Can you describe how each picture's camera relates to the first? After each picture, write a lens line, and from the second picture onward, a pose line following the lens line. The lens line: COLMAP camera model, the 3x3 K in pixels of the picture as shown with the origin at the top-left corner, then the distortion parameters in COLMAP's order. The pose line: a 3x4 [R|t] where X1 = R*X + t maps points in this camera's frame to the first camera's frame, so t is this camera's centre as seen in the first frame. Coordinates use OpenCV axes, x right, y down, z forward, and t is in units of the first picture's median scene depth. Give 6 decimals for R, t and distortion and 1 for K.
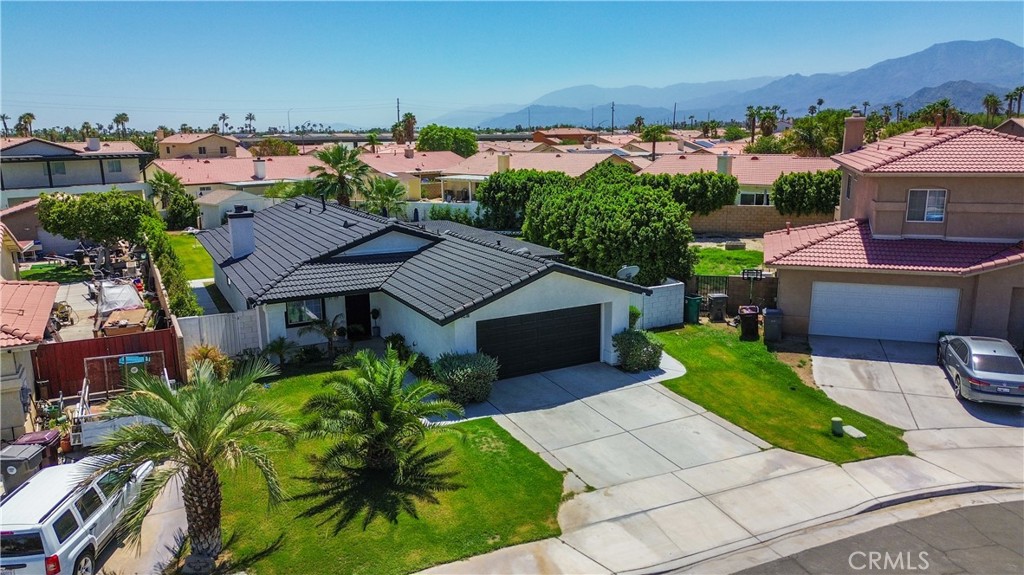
lens RADIAL K [[718.1, 0, 512.0], [0, 718.1, 287.5], [0, 0, 1]] dist [0.044201, -0.005265]
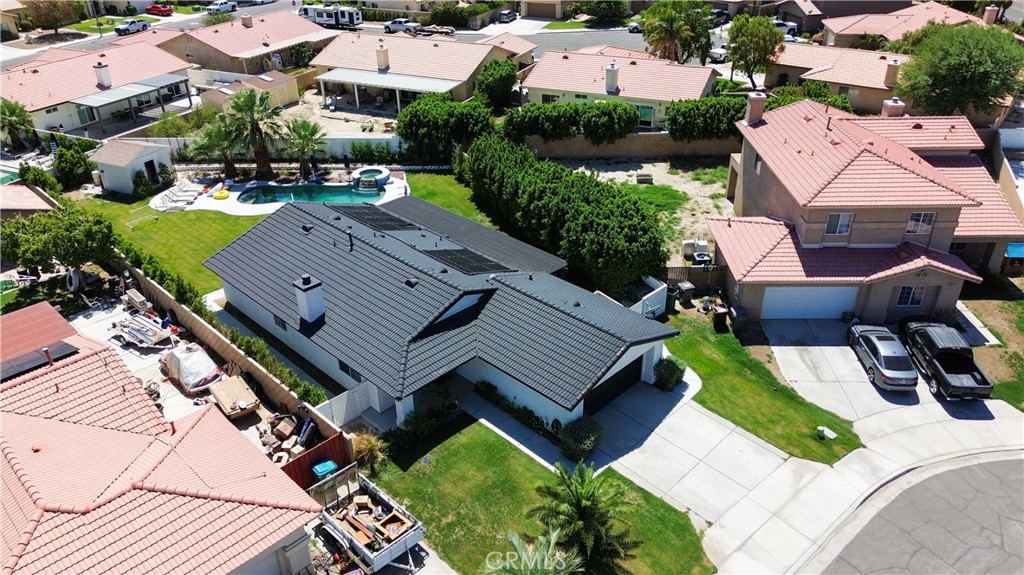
lens RADIAL K [[718.1, 0, 512.0], [0, 718.1, 287.5], [0, 0, 1]] dist [0.044201, -0.005265]
pose [[0.956483, -0.146687, 0.252238, -0.452458], [0.067172, 0.951927, 0.298868, -0.516350], [-0.283952, -0.268919, 0.920355, -0.149412]]
